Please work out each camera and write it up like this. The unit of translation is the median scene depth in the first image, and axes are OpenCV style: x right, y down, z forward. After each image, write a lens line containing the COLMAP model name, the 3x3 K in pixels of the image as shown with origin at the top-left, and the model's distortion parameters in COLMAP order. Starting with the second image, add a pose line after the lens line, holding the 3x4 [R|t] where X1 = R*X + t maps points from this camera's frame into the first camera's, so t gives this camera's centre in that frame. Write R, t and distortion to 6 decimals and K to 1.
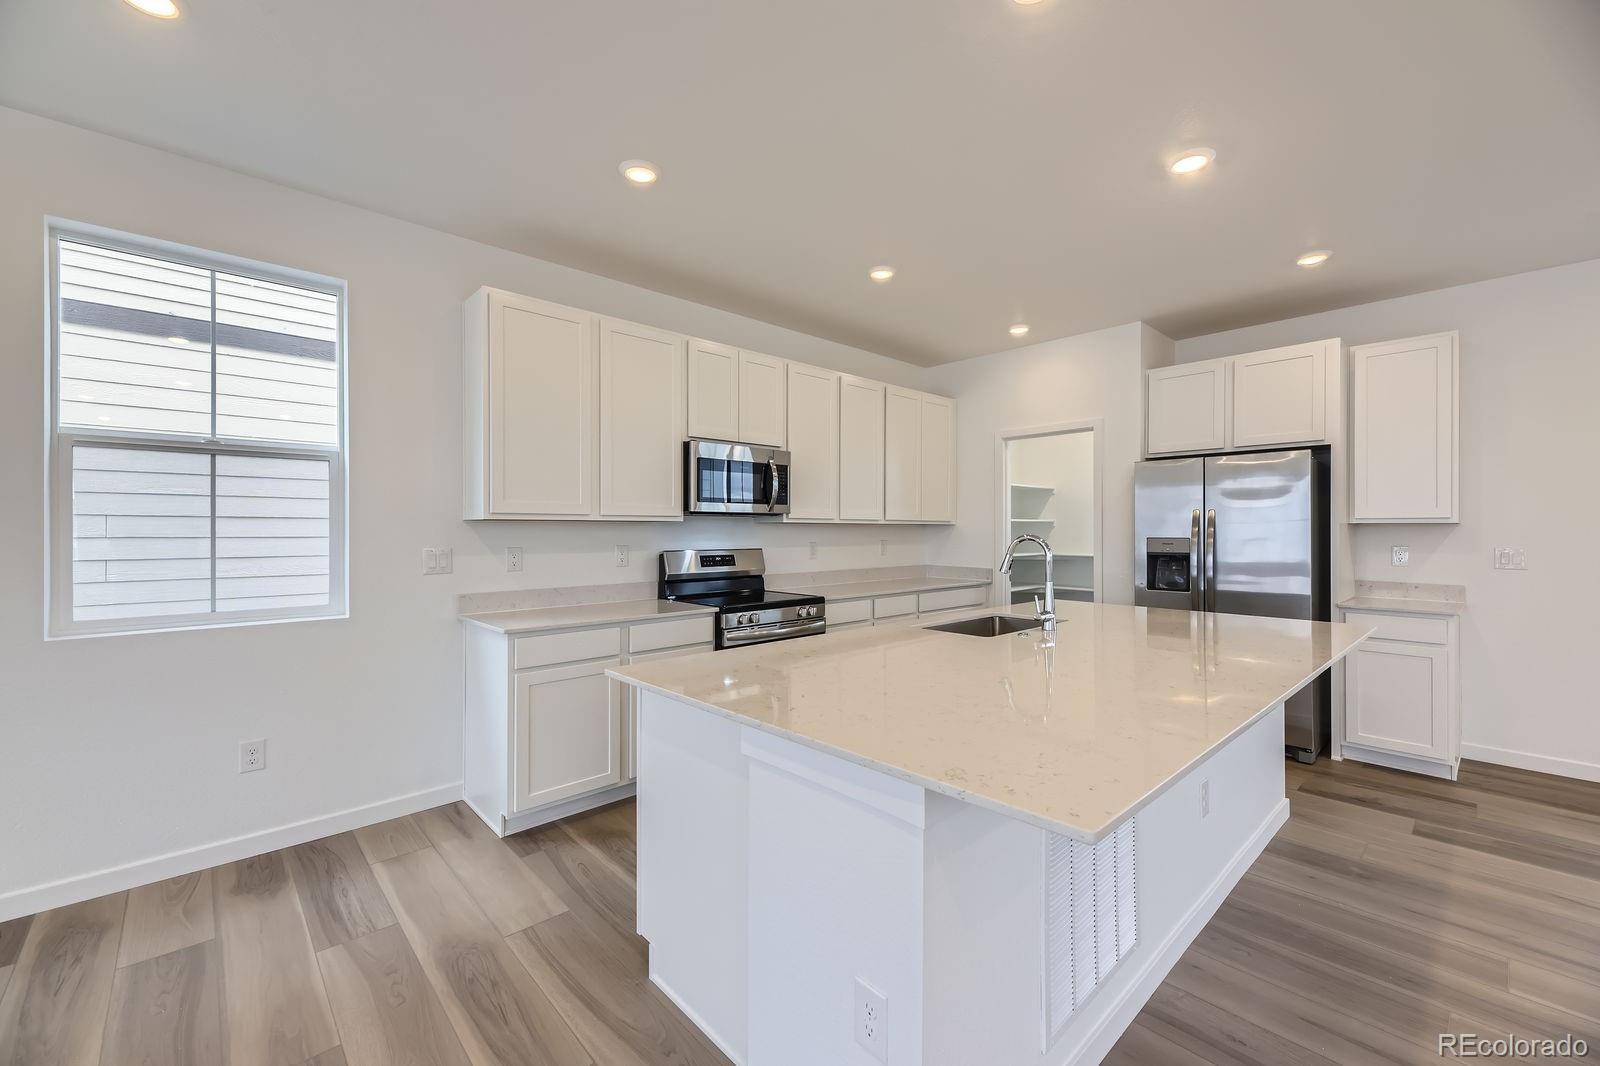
lens RADIAL K [[653.7, 0, 802.9], [0, 653.7, 528.8], [0, 0, 1]] dist [0.008973, -0.001204]
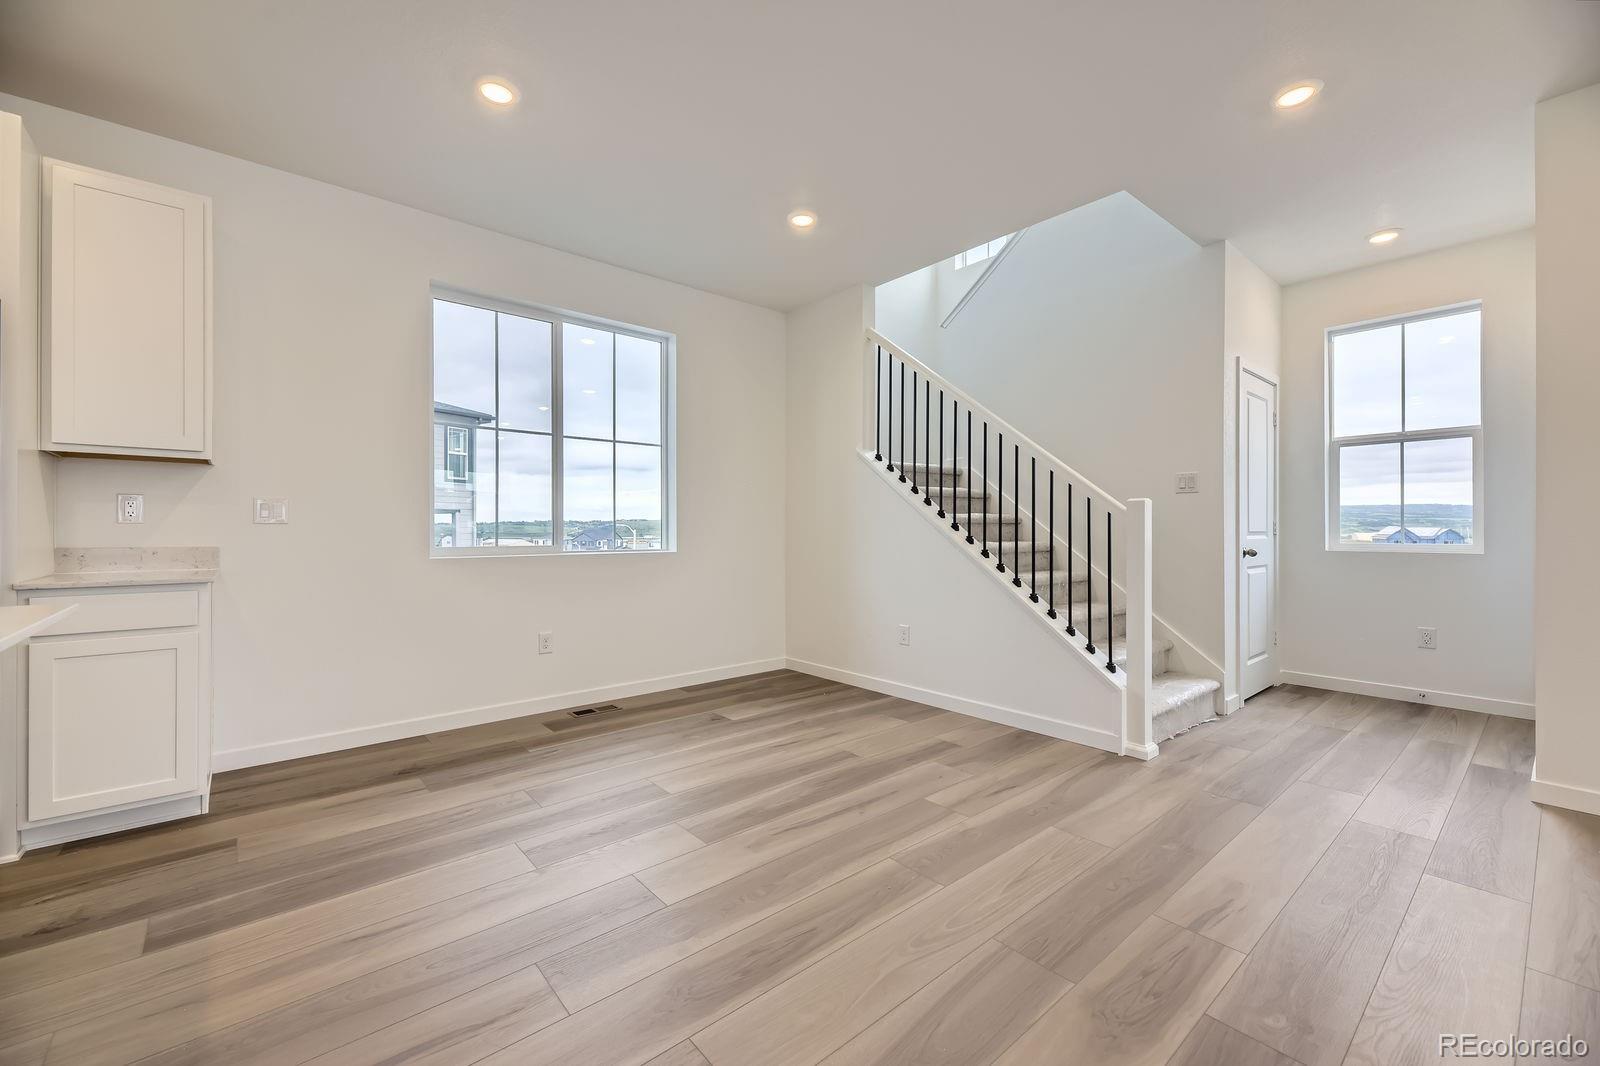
lens RADIAL K [[653.7, 0, 795.4], [0, 653.7, 526.4], [0, 0, 1]] dist [0.008973, -0.001204]
pose [[0.047000, 0.005794, 0.998878, 0.304591], [-0.002274, 0.999981, -0.005694, 0.073129], [-0.998892, -0.002004, 0.047012, 0.330095]]
